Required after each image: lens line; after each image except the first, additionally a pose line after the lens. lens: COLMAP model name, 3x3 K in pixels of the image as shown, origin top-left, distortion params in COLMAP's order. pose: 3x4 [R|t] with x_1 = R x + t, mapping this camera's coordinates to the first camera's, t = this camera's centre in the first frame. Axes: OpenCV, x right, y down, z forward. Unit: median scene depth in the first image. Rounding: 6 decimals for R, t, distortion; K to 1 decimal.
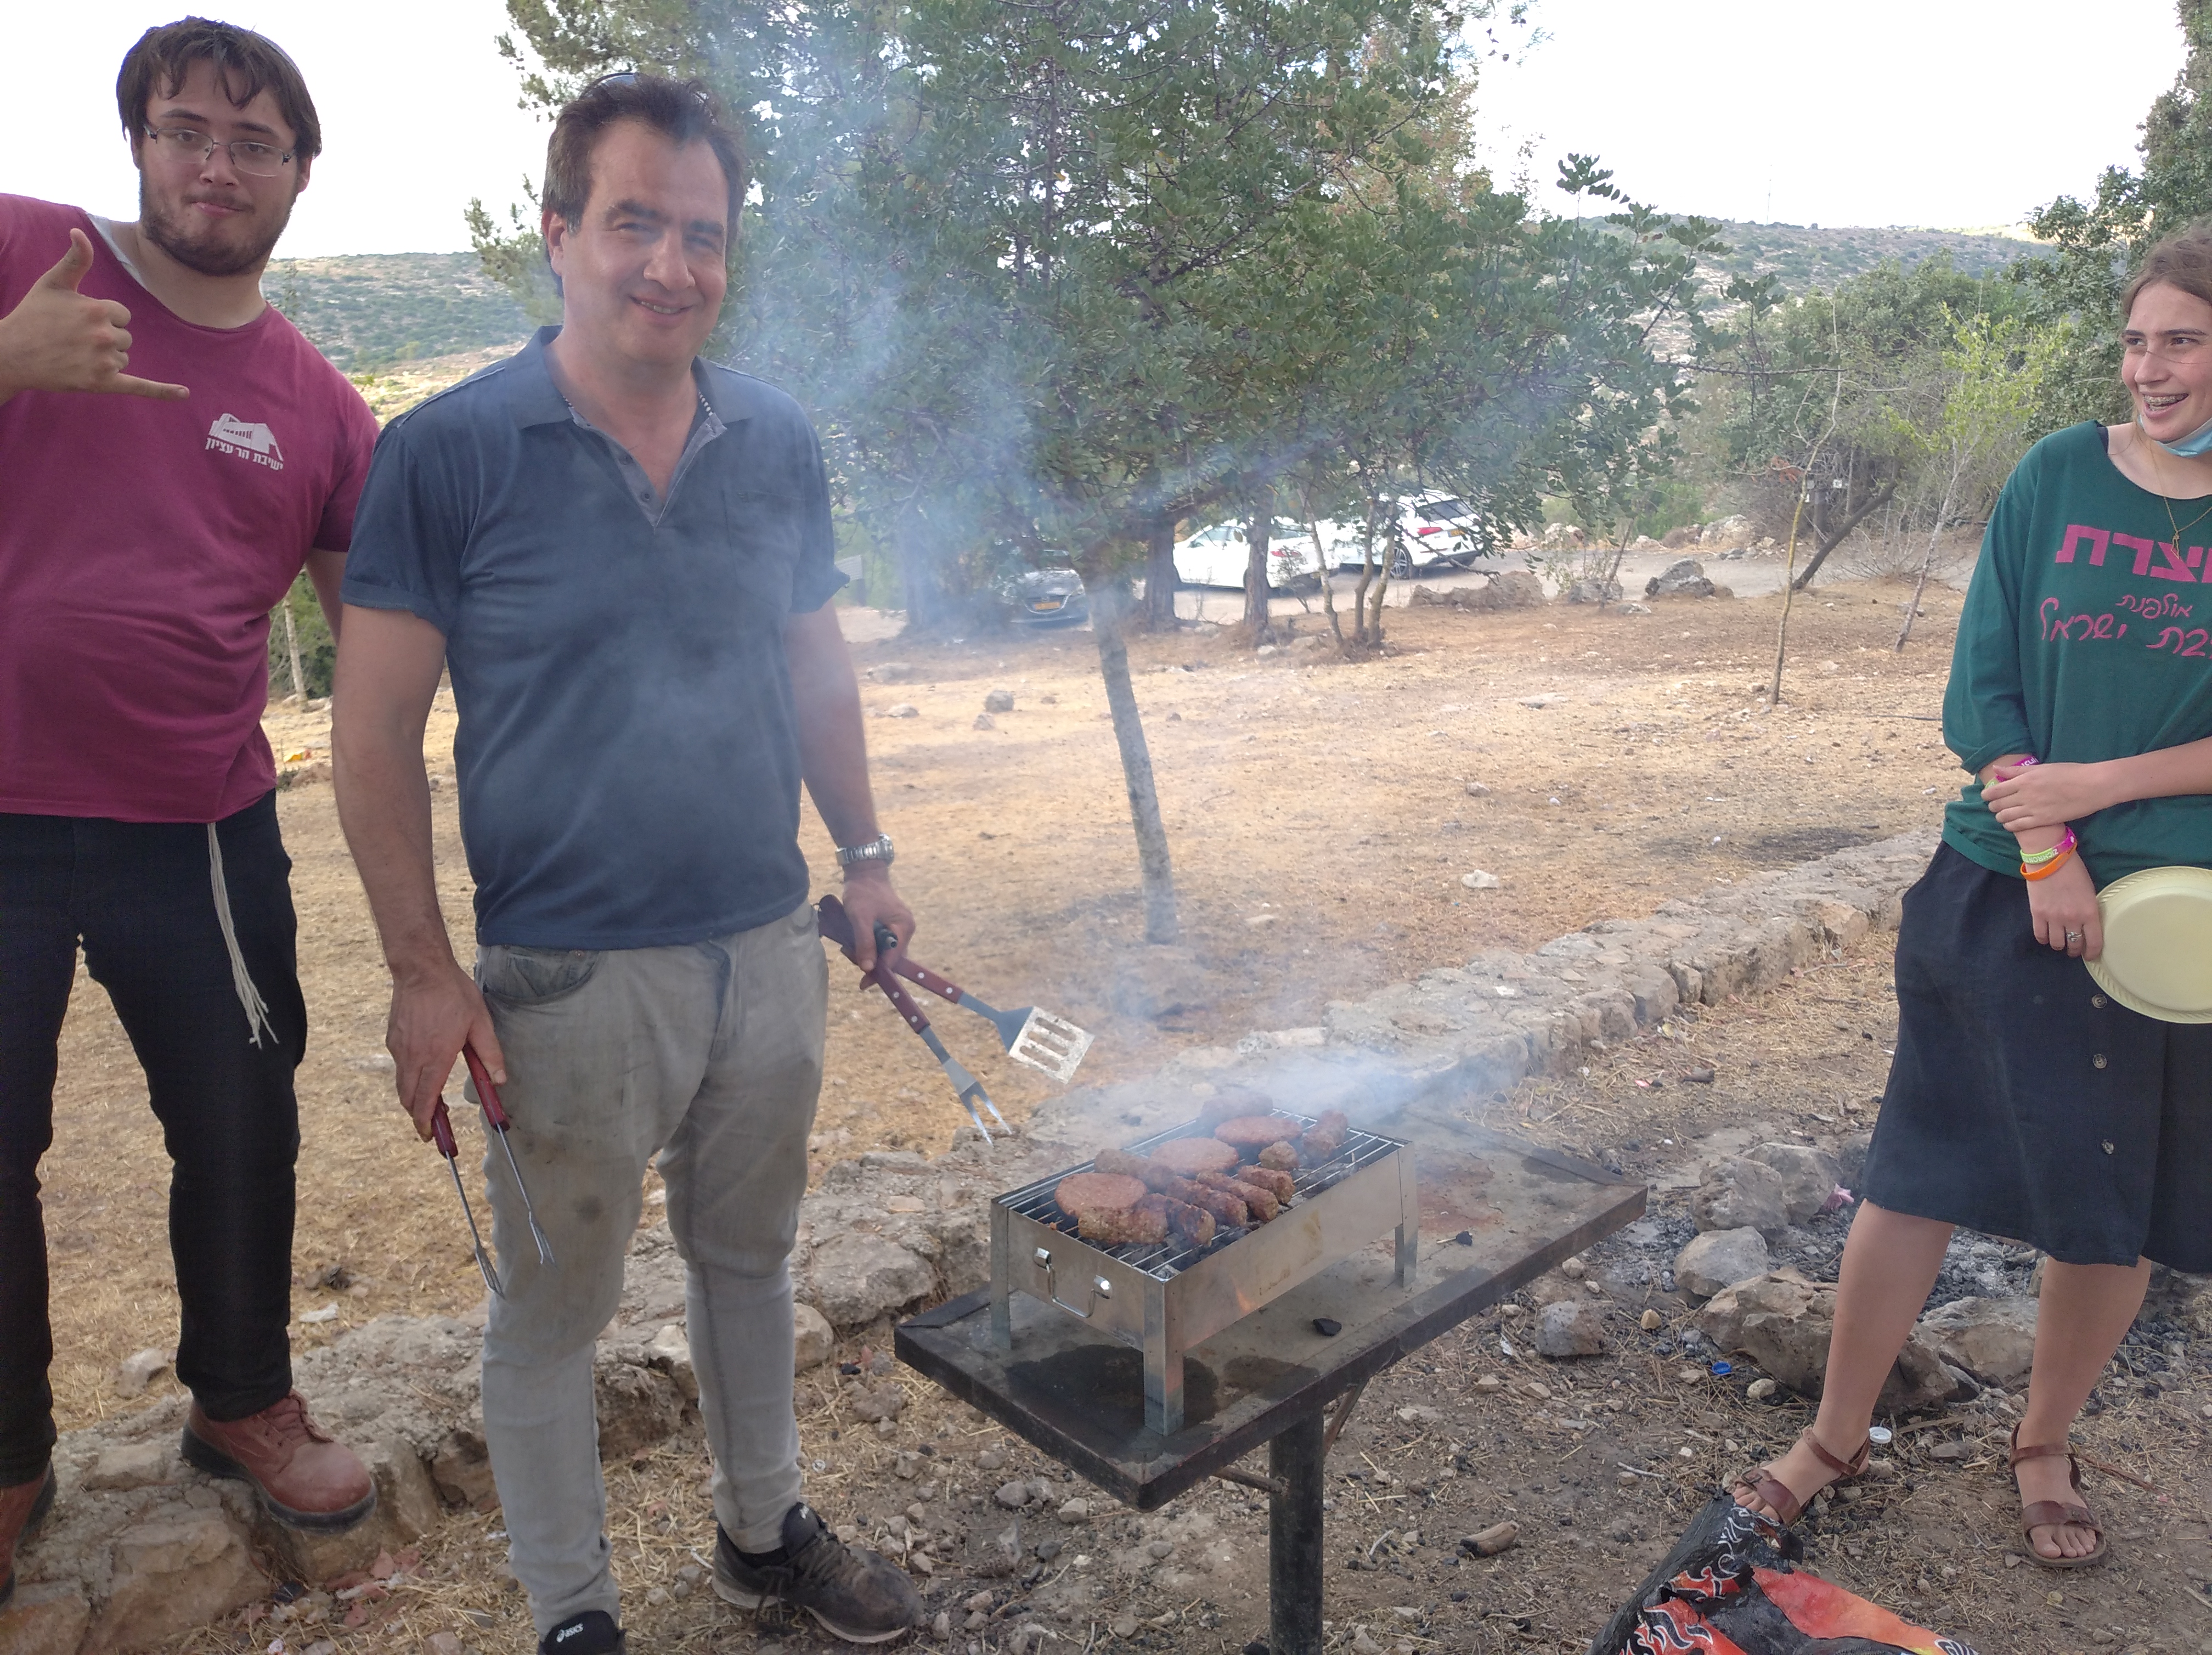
lens RADIAL K [[1783.4, 0, 1074.1], [0, 1783.4, 795.6], [0, 0, 1]] dist [0.060907, -0.112692]
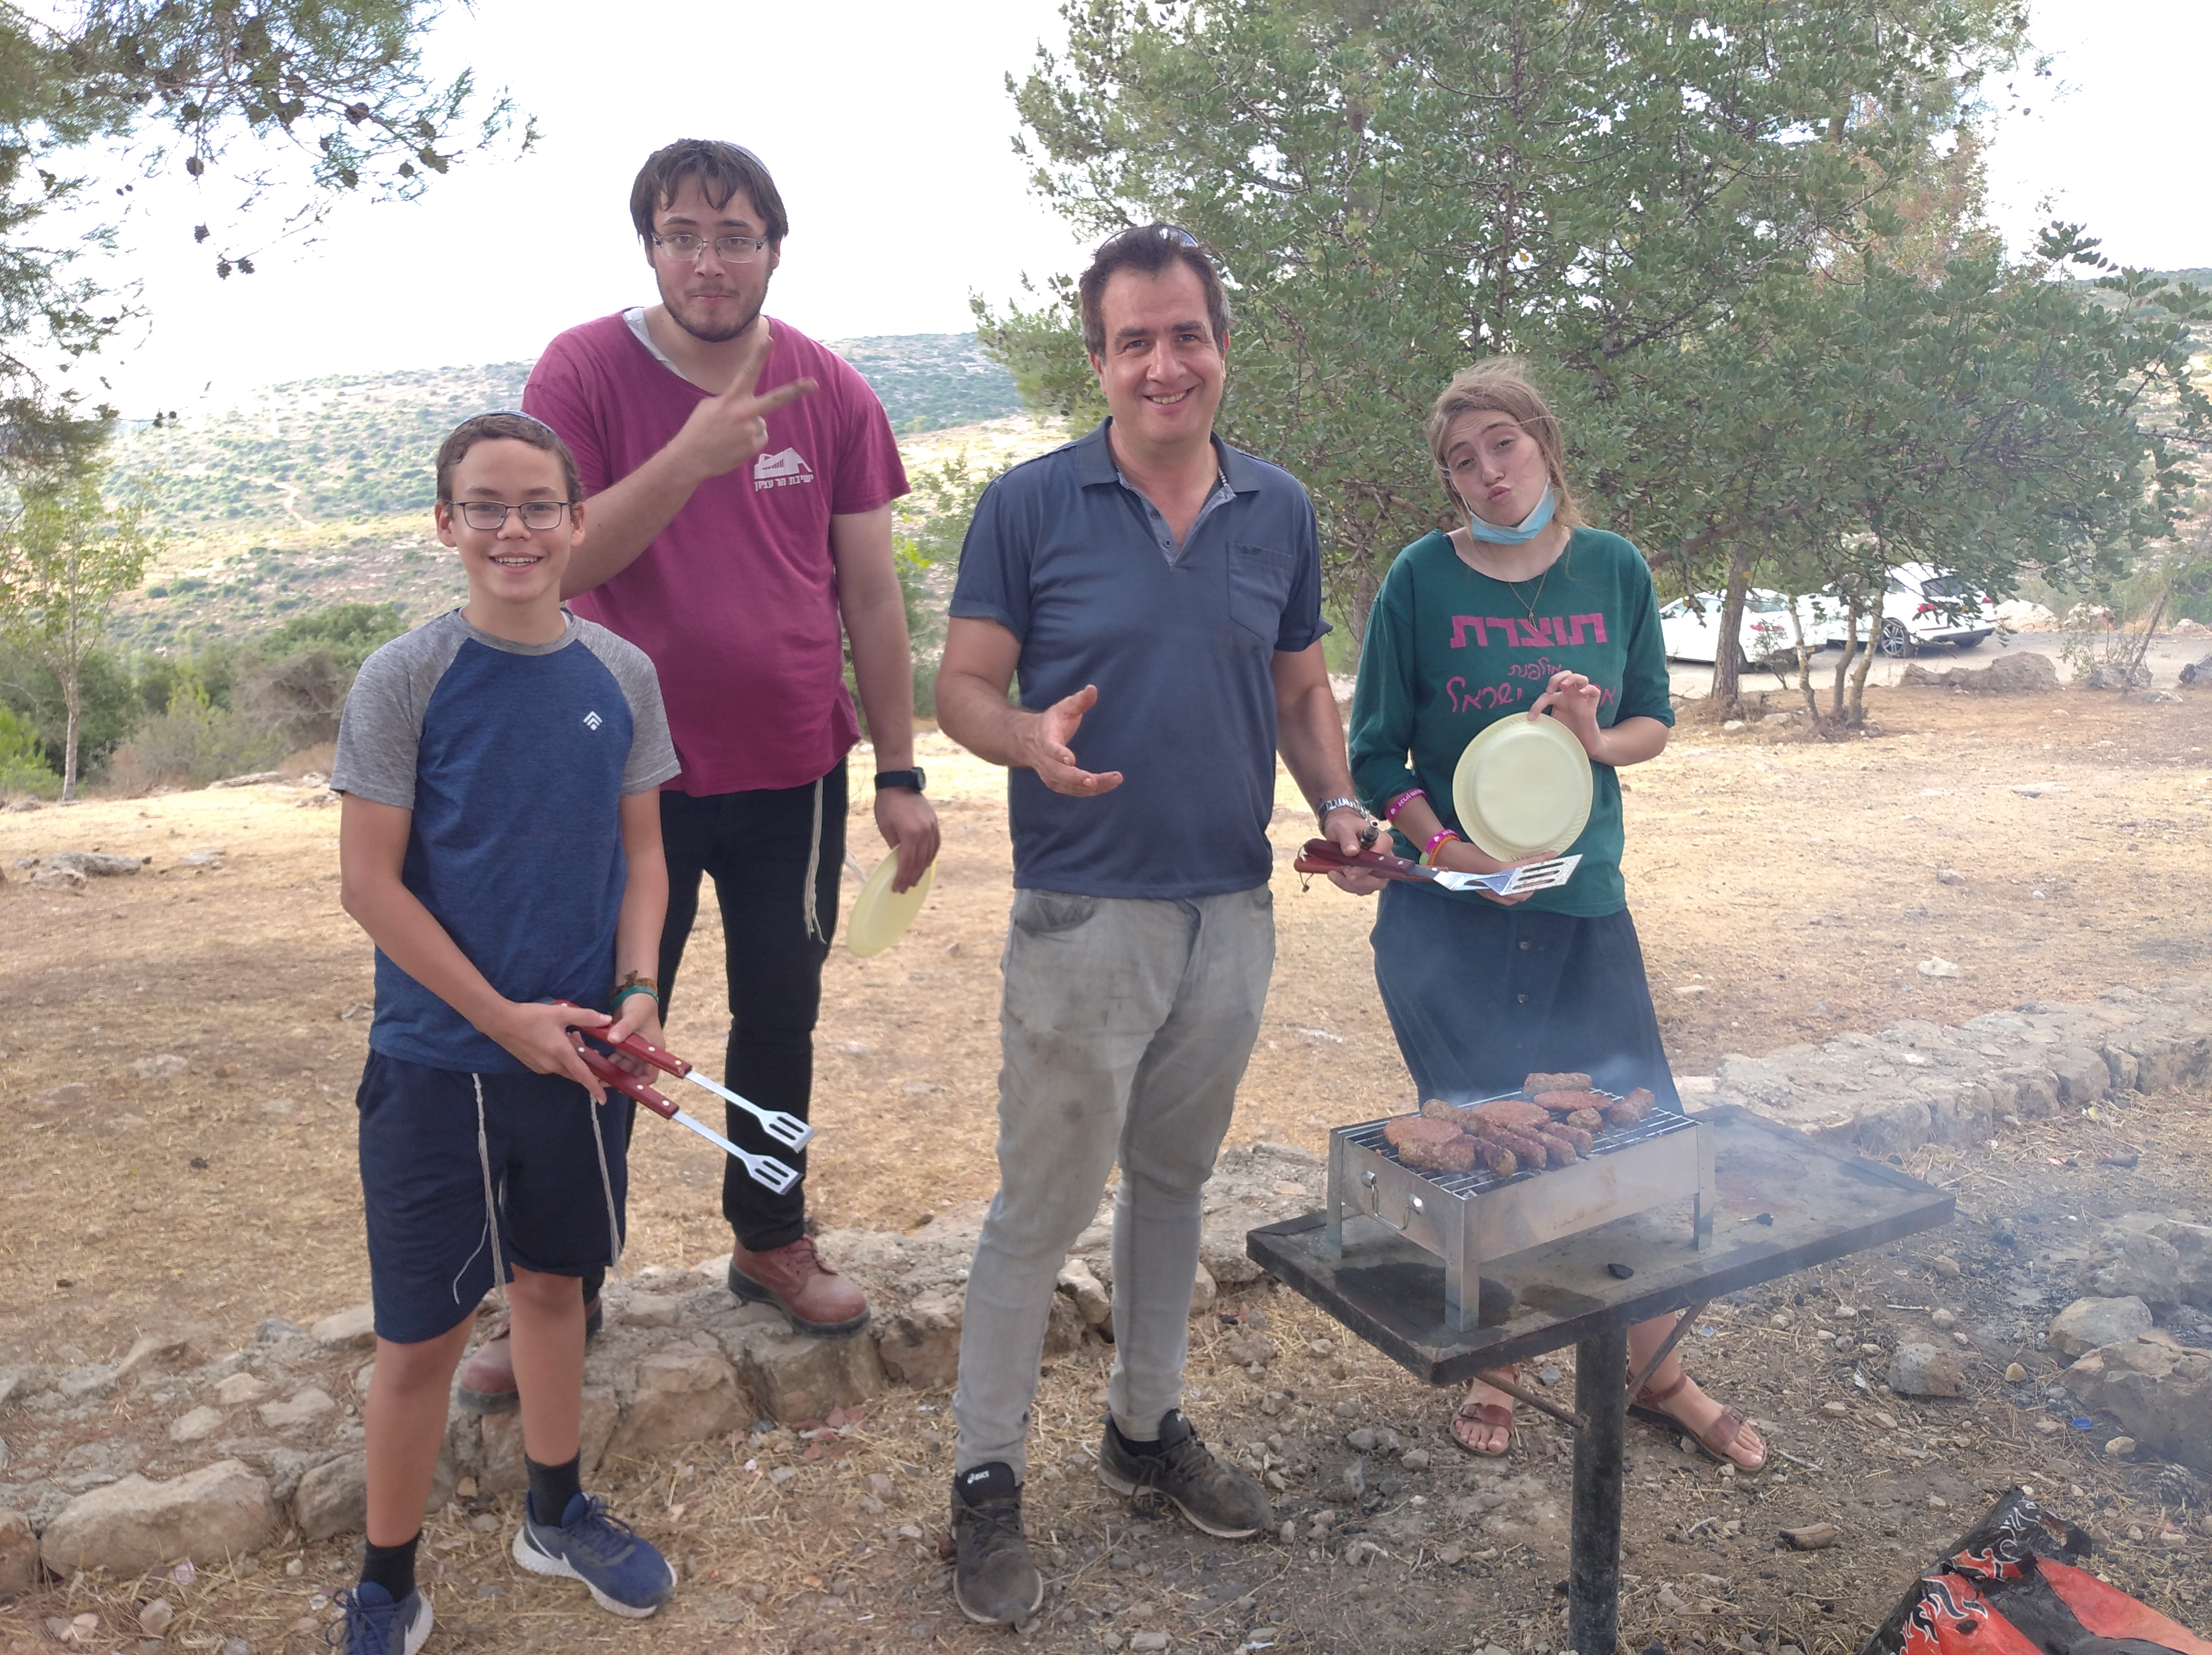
lens RADIAL K [[1899.2, 0, 1041.4], [0, 1899.2, 817.4], [0, 0, 1]] dist [0.060361, -0.100947]
pose [[0.961098, 0.052069, -0.271256, 0.071218], [-0.061894, 0.997696, -0.027789, 0.044225], [0.269184, 0.043497, 0.962106, -0.203313]]
